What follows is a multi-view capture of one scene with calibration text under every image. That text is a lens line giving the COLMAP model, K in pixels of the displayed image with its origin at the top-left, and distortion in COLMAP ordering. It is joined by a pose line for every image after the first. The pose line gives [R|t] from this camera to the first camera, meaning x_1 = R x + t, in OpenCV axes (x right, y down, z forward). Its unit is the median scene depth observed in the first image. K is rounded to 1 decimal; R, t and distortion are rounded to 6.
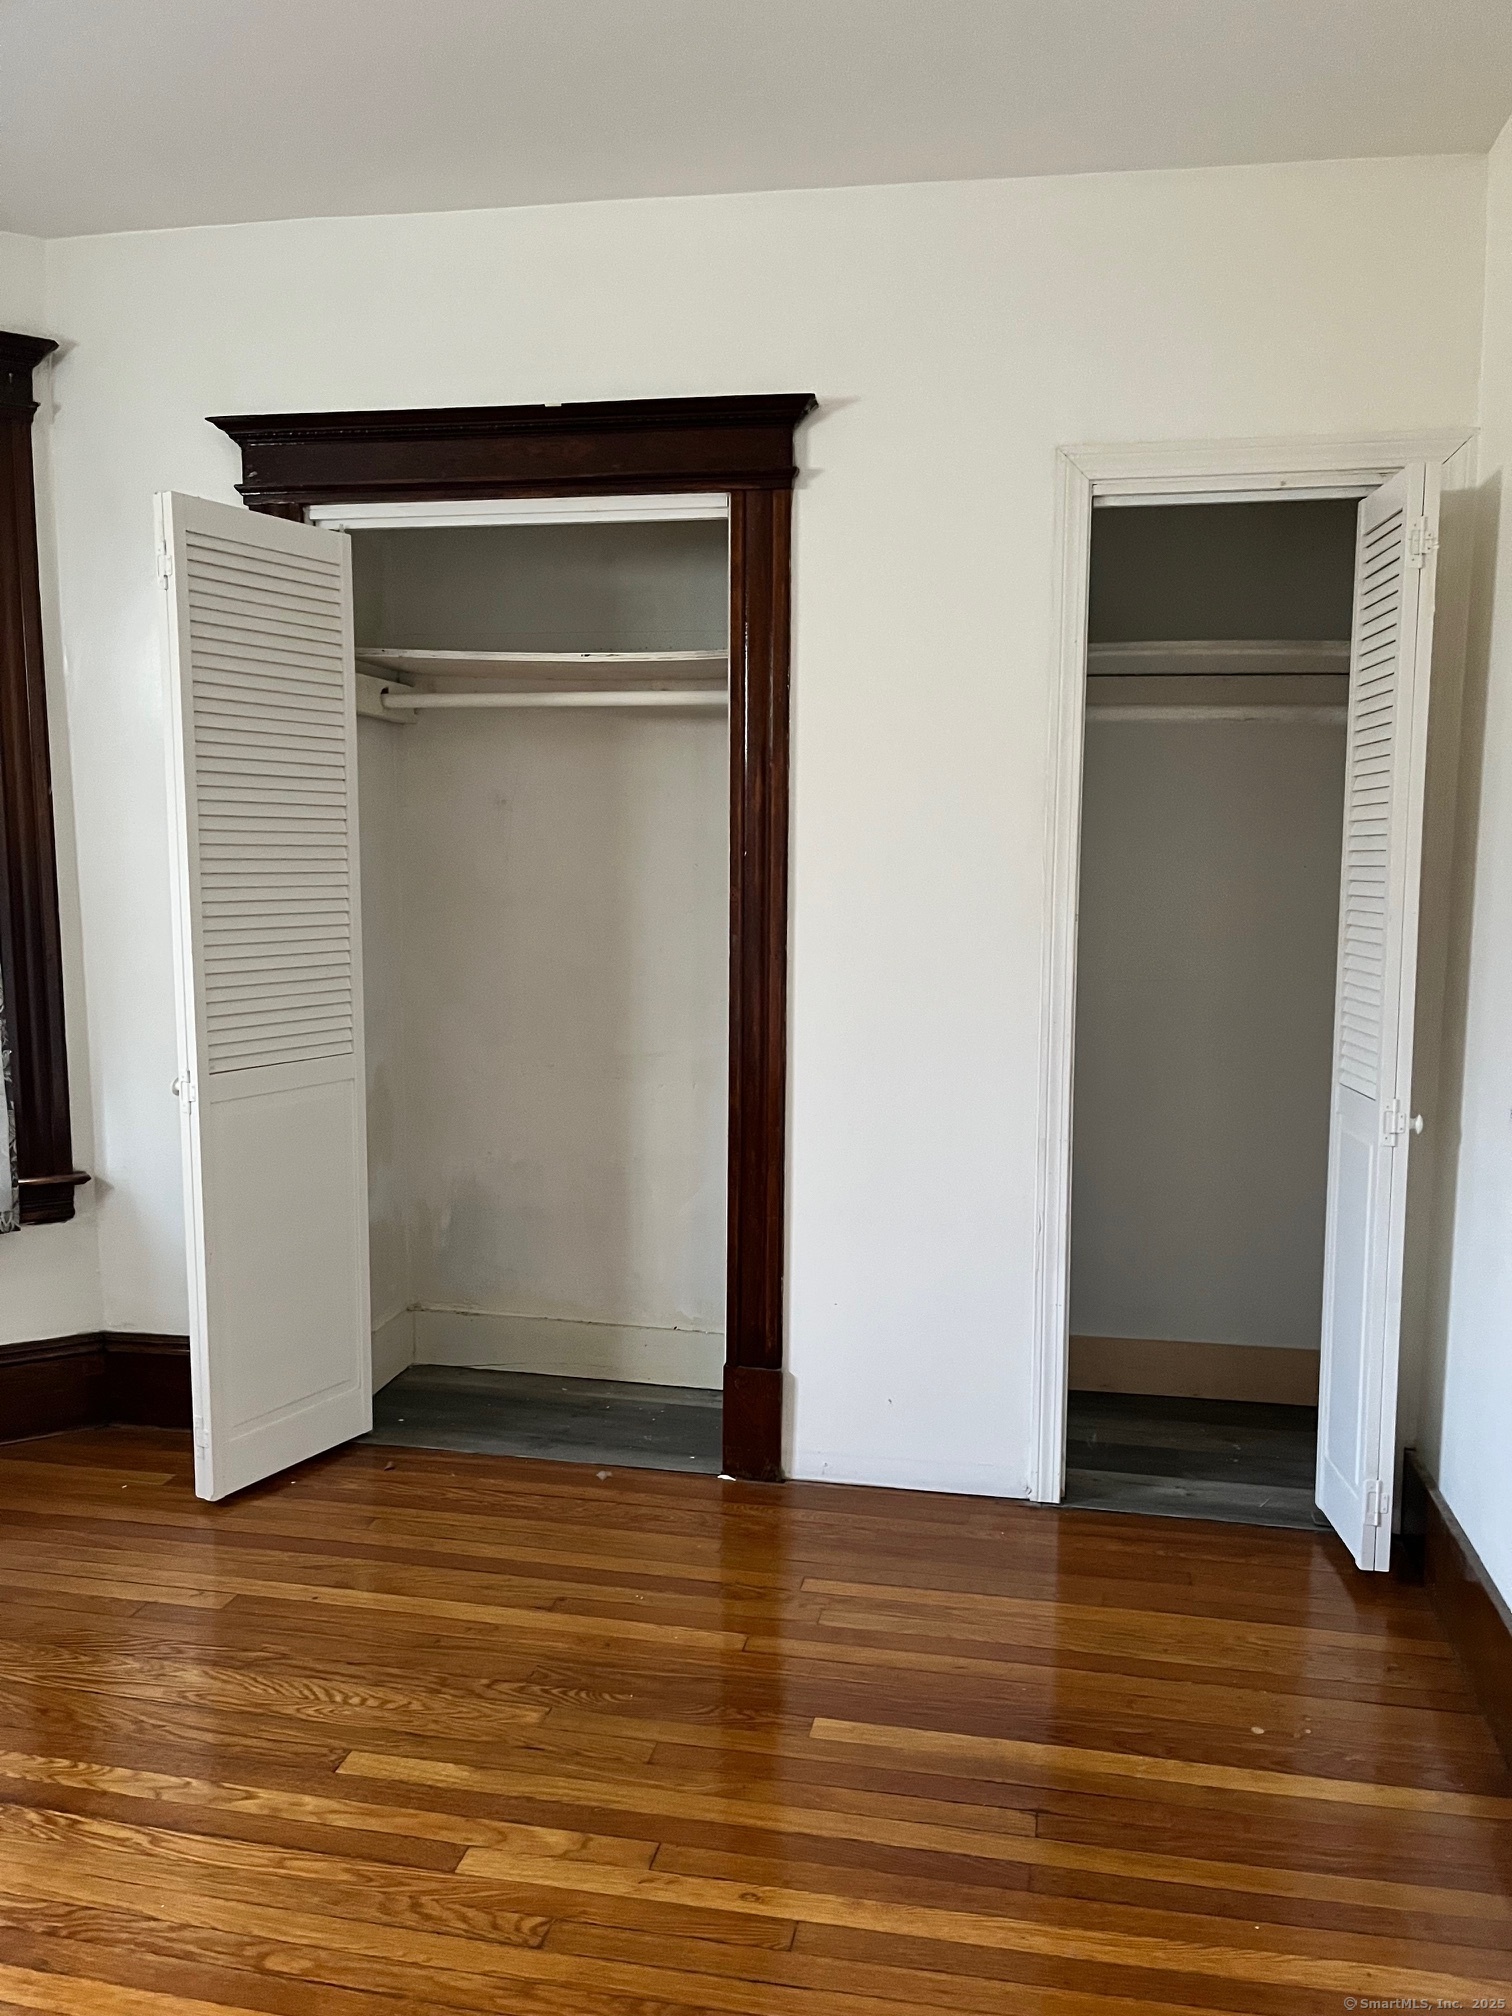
lens RADIAL K [[1484.8, 0, 760.9], [0, 1484.8, 1016.4], [0, 0, 1]] dist [0.040831, -0.048152]
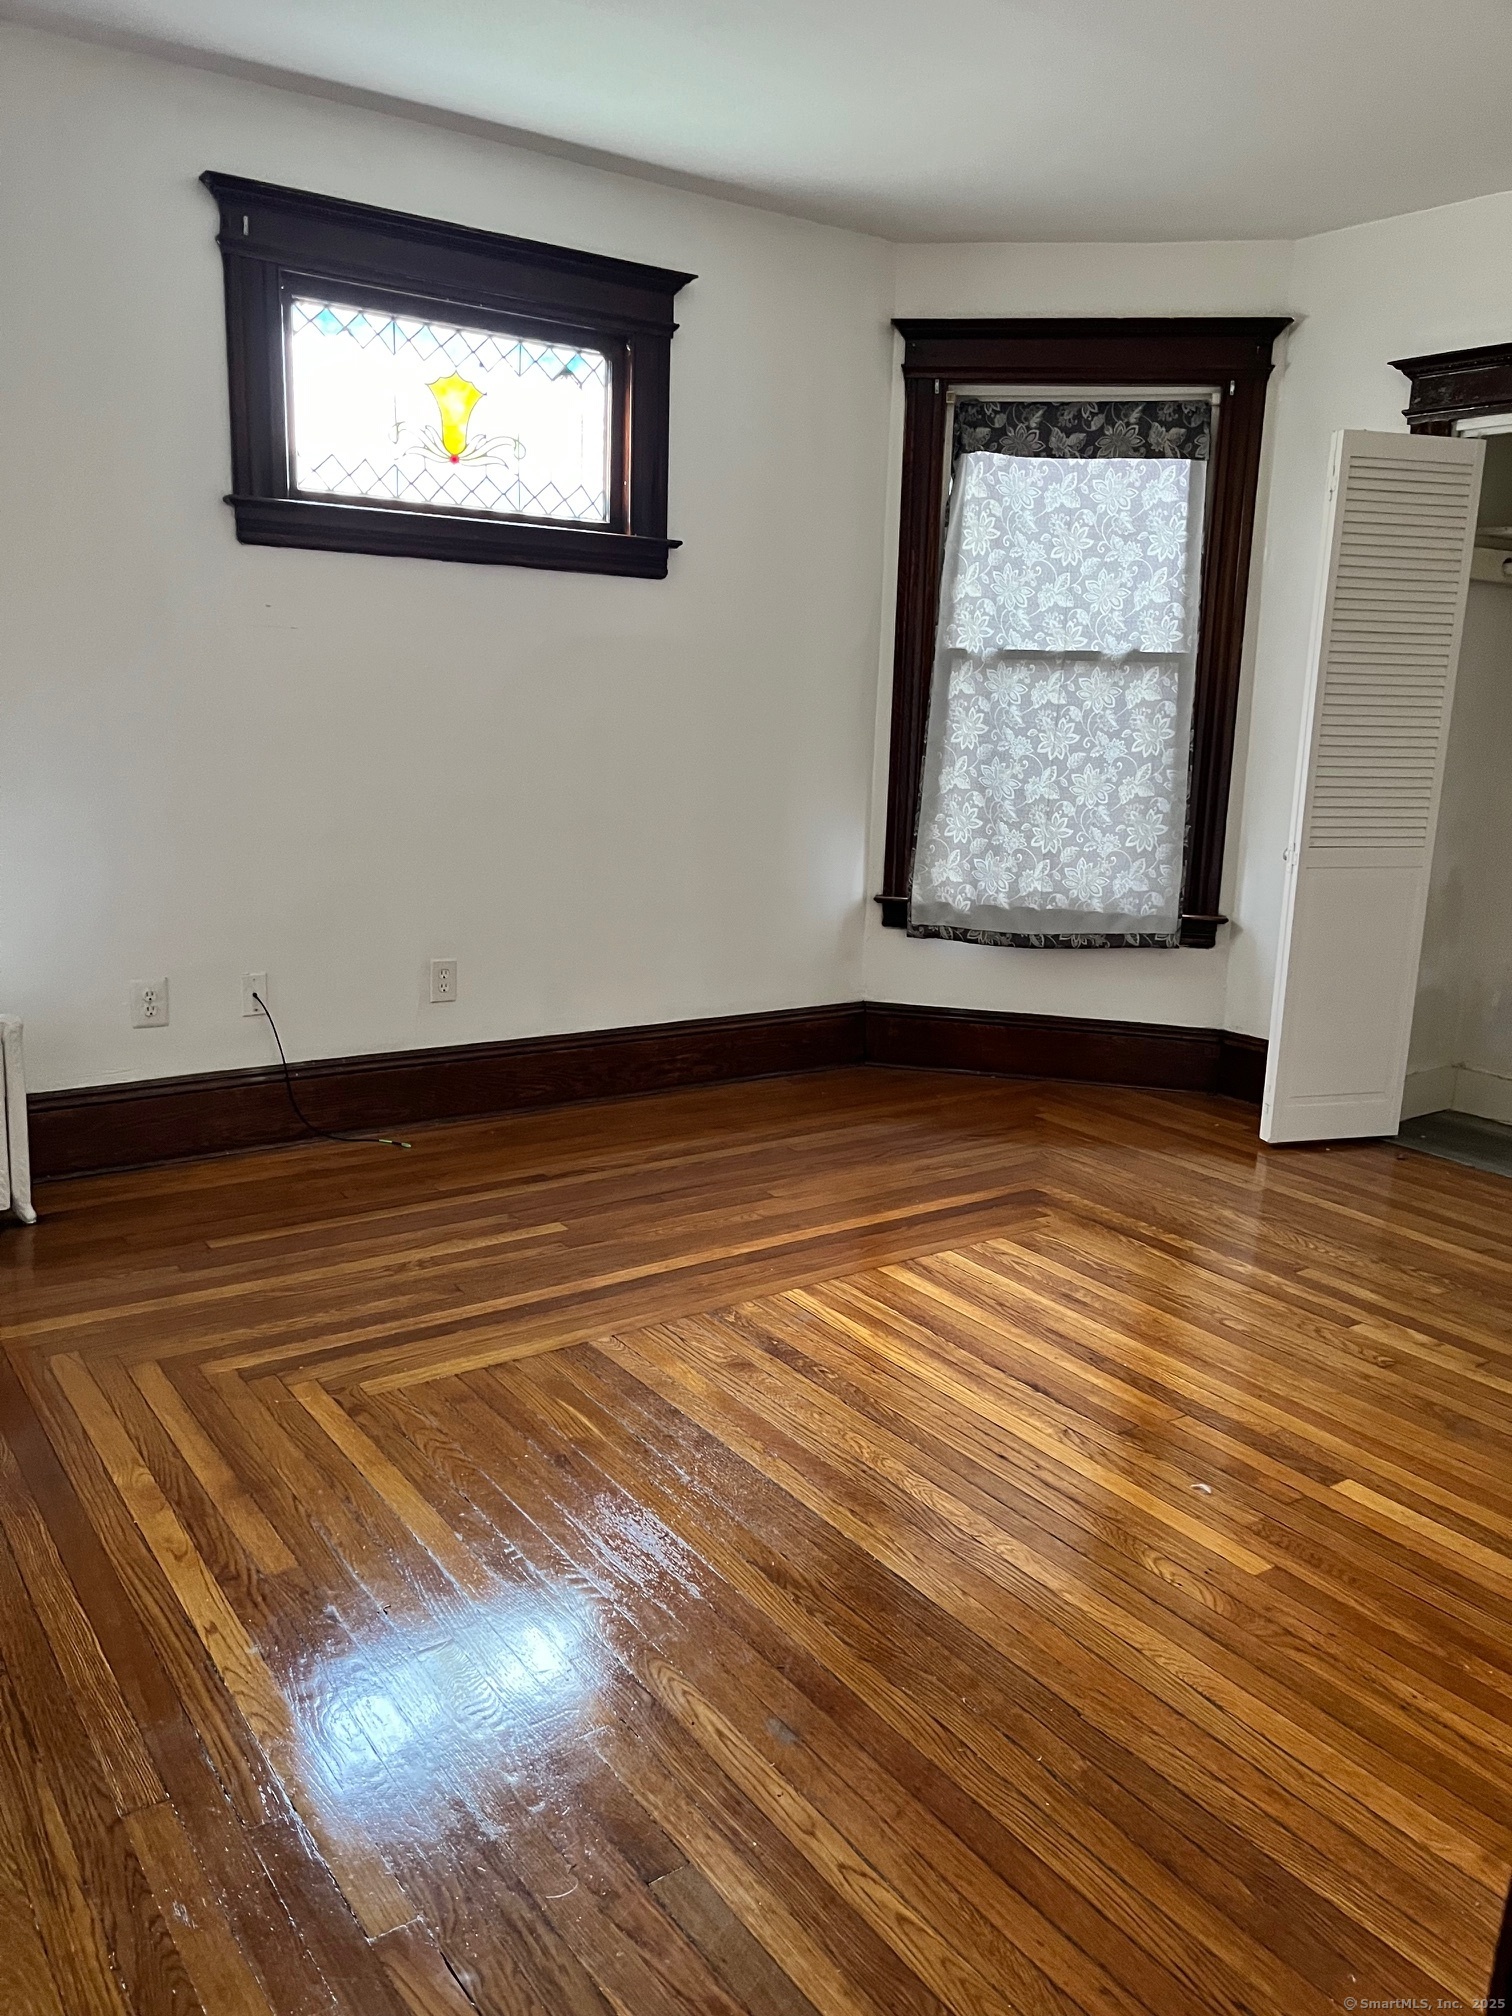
lens RADIAL K [[1484.8, 0, 760.9], [0, 1484.8, 1016.4], [0, 0, 1]] dist [0.040831, -0.048152]
pose [[0.708048, 0.166504, -0.686254, 0.250245], [-0.102434, 0.985743, 0.133481, 0.057833], [0.698696, -0.024215, 0.715009, -0.368636]]
